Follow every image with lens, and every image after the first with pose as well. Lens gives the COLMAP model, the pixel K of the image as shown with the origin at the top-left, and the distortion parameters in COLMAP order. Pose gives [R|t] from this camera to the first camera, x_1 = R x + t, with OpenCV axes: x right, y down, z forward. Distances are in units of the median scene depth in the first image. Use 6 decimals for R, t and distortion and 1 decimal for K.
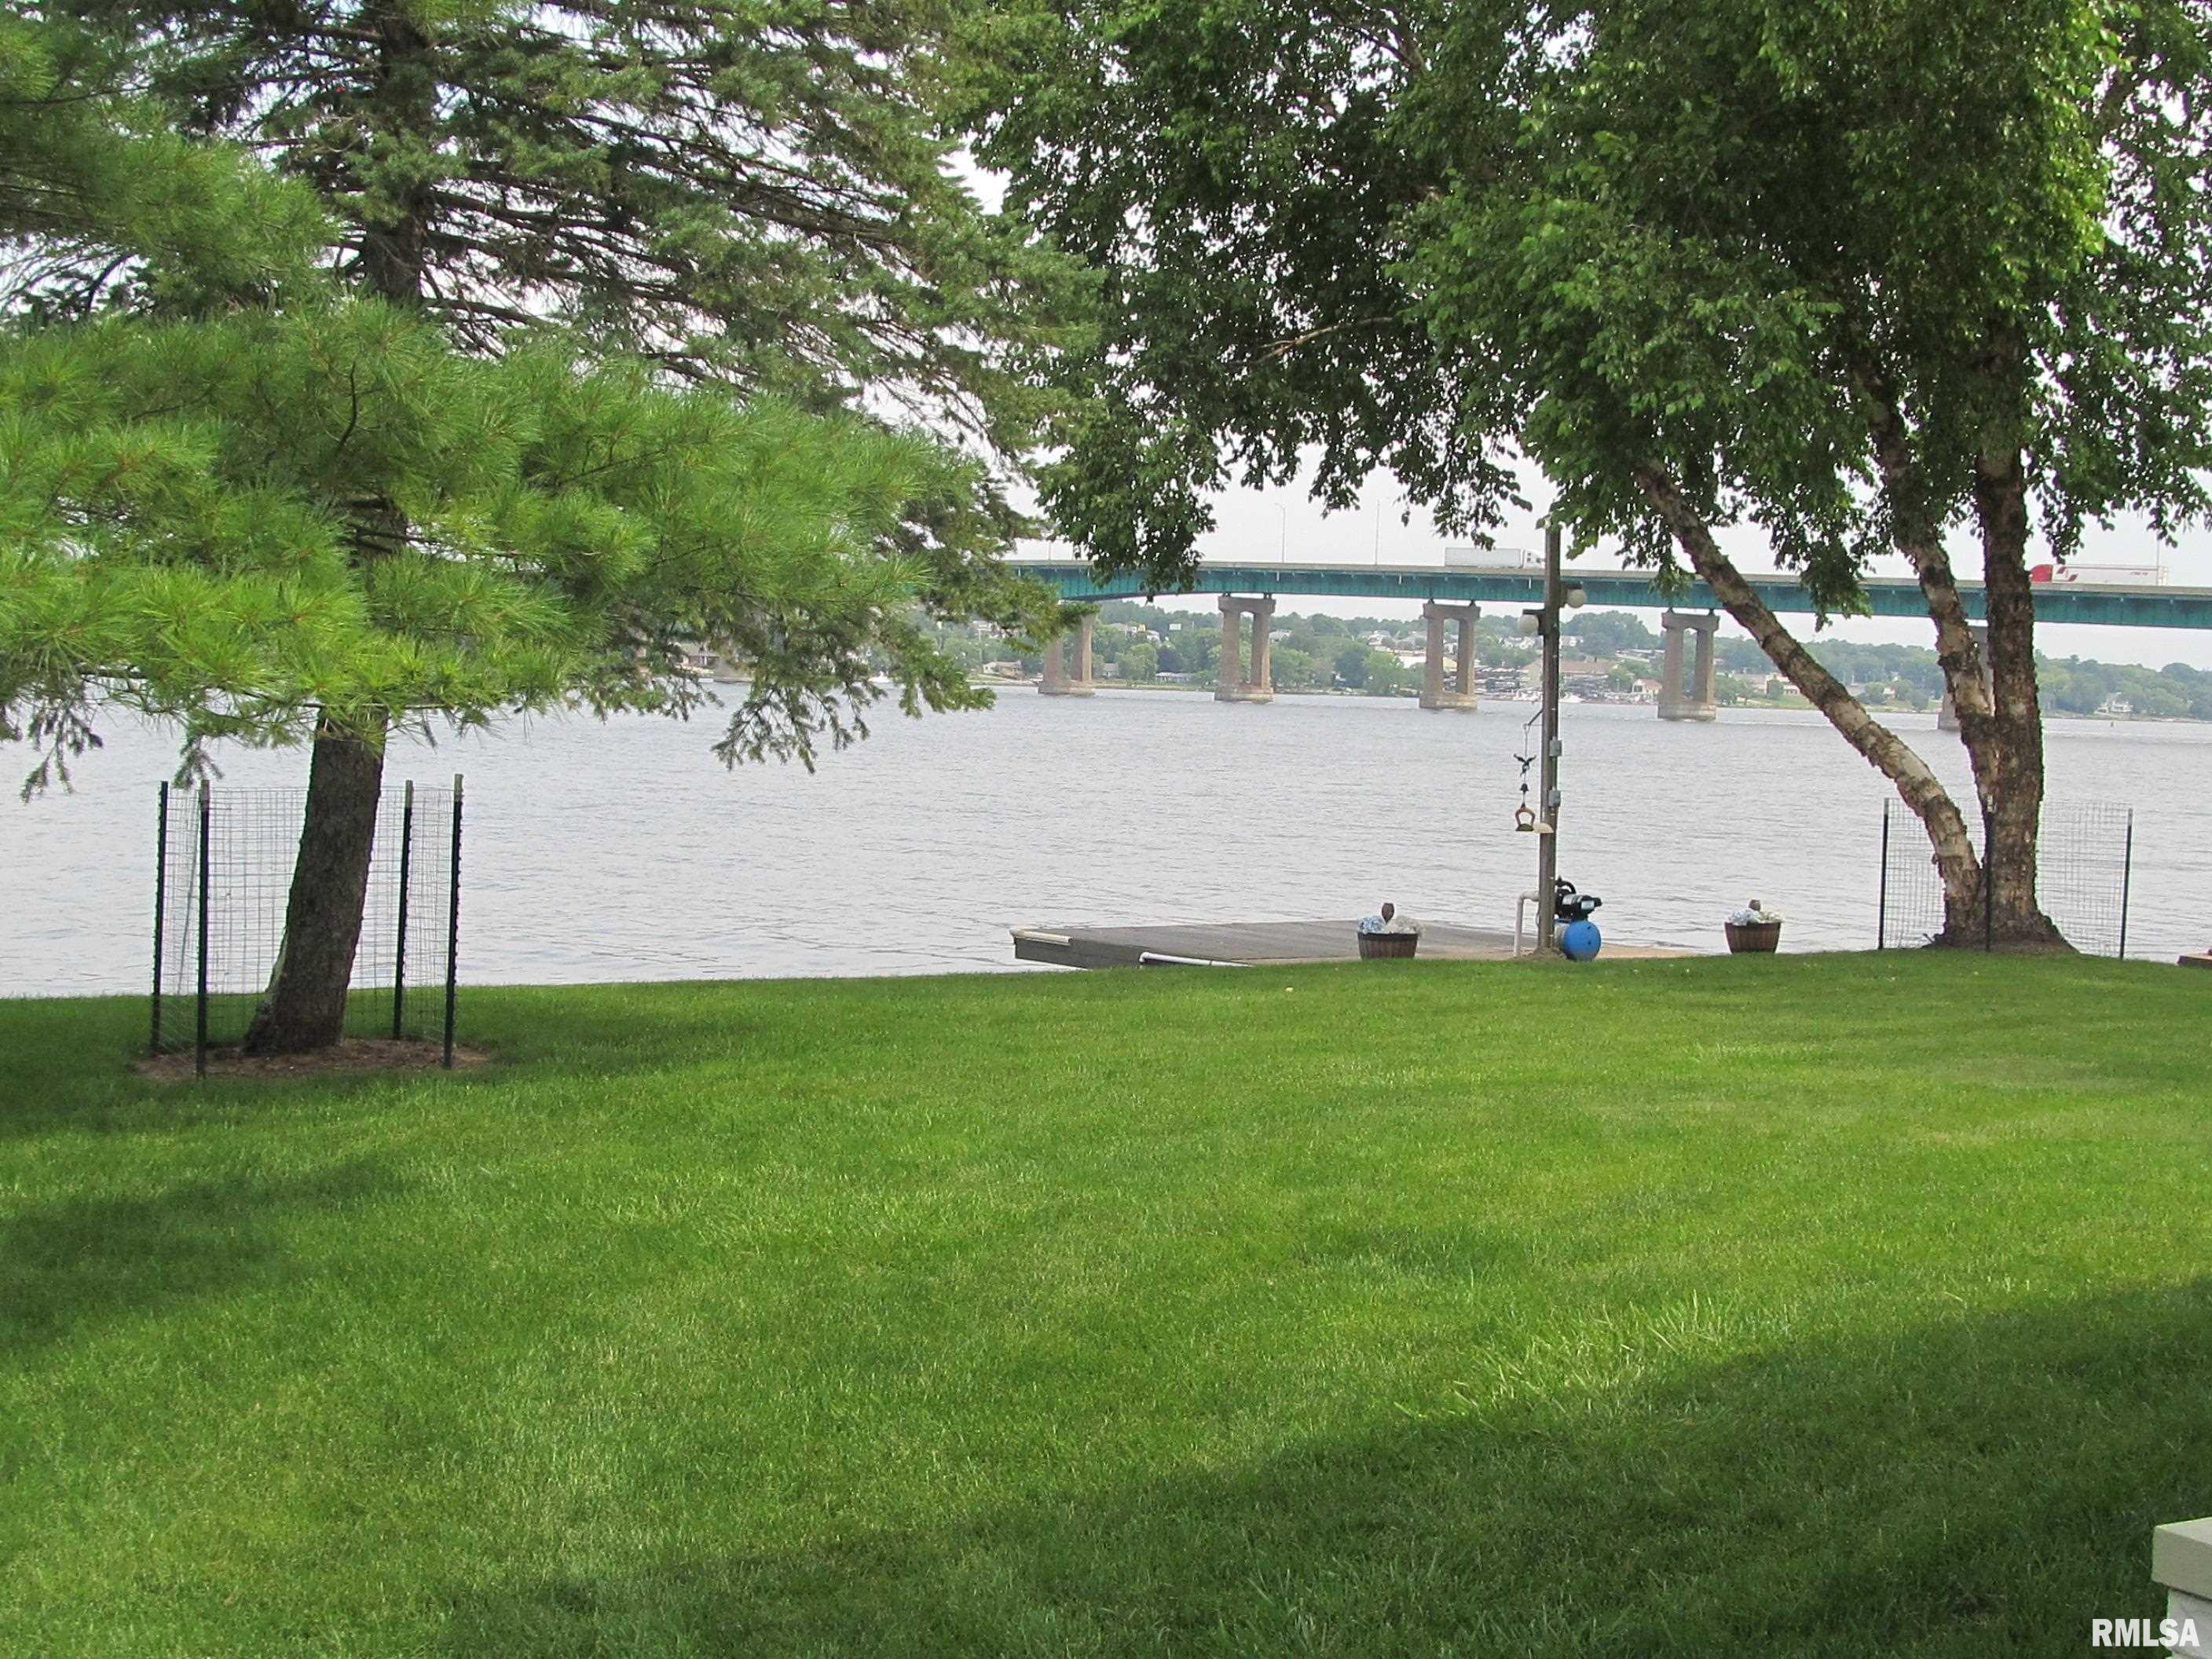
lens RADIAL K [[2794.0, 0, 1106.0], [0, 2794.0, 829.5], [0, 0, 1]] dist [-0.037630, -0.108045]
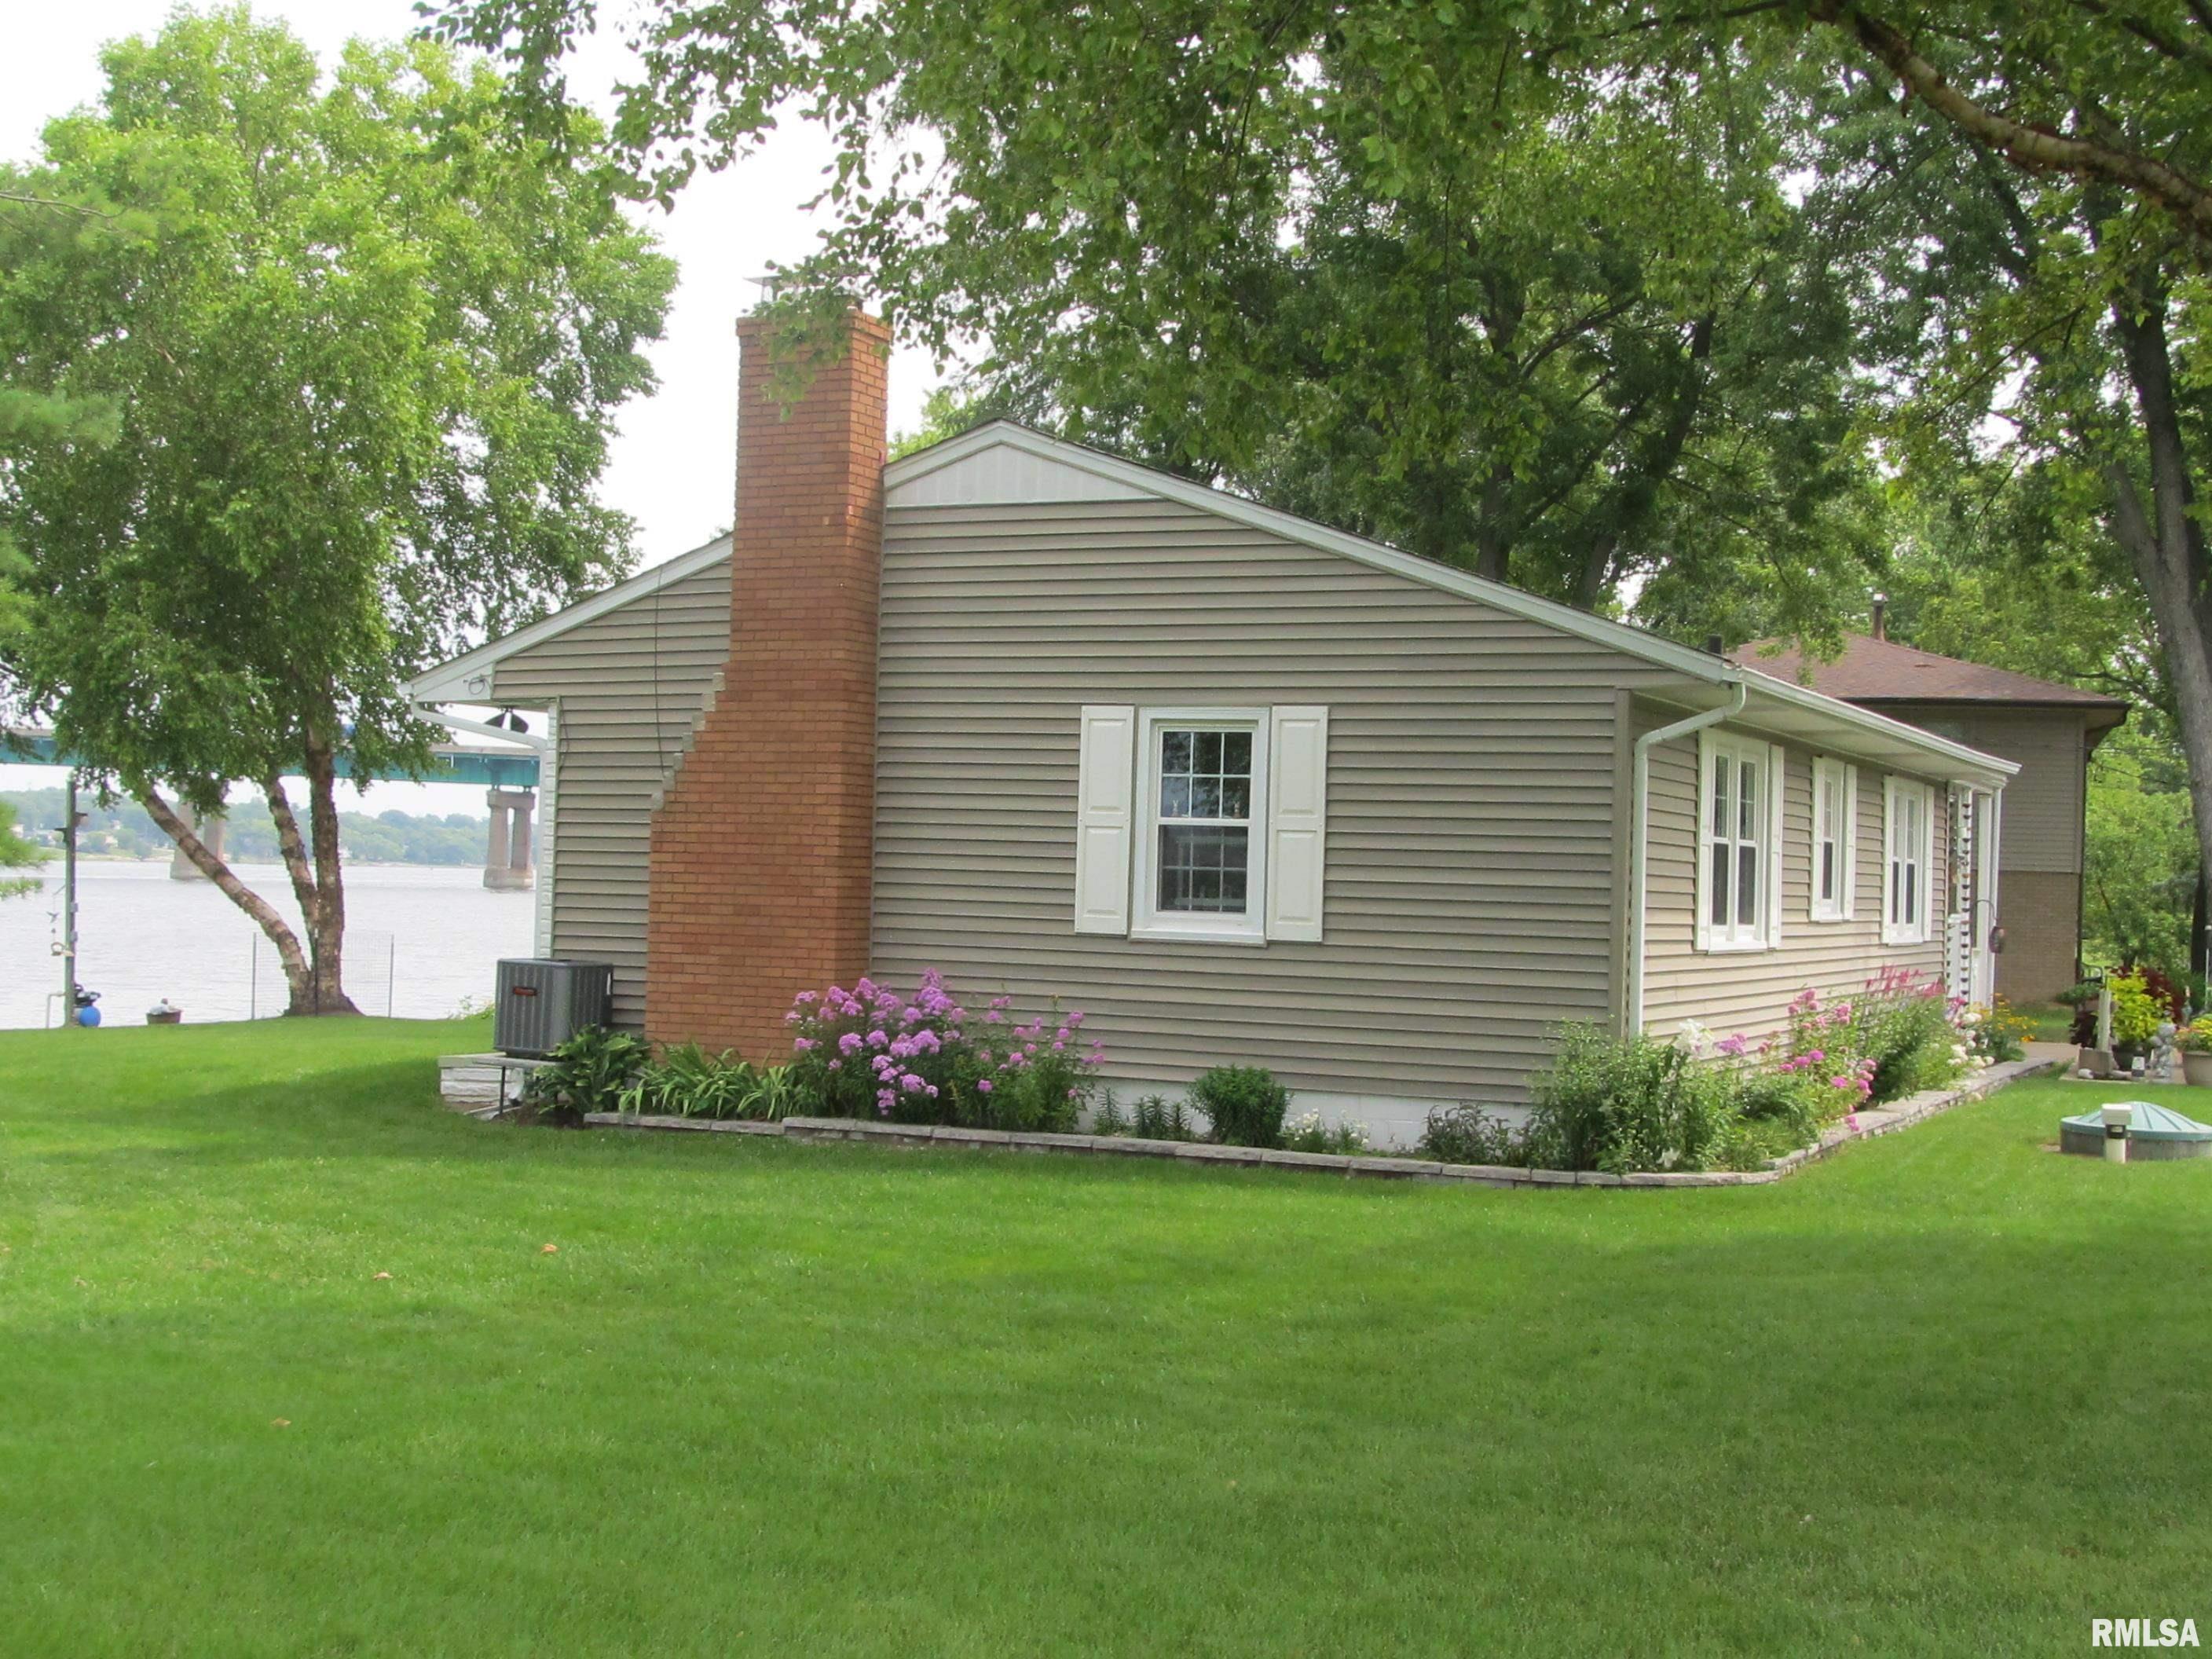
lens RADIAL K [[2794.0, 0, 1106.0], [0, 2794.0, 829.5], [0, 0, 1]] dist [-0.037630, -0.108045]
pose [[0.814366, -0.005058, 0.580330, -0.293480], [0.035676, 0.998507, -0.041360, 0.015502], [-0.579254, 0.054386, 0.813331, -0.720511]]
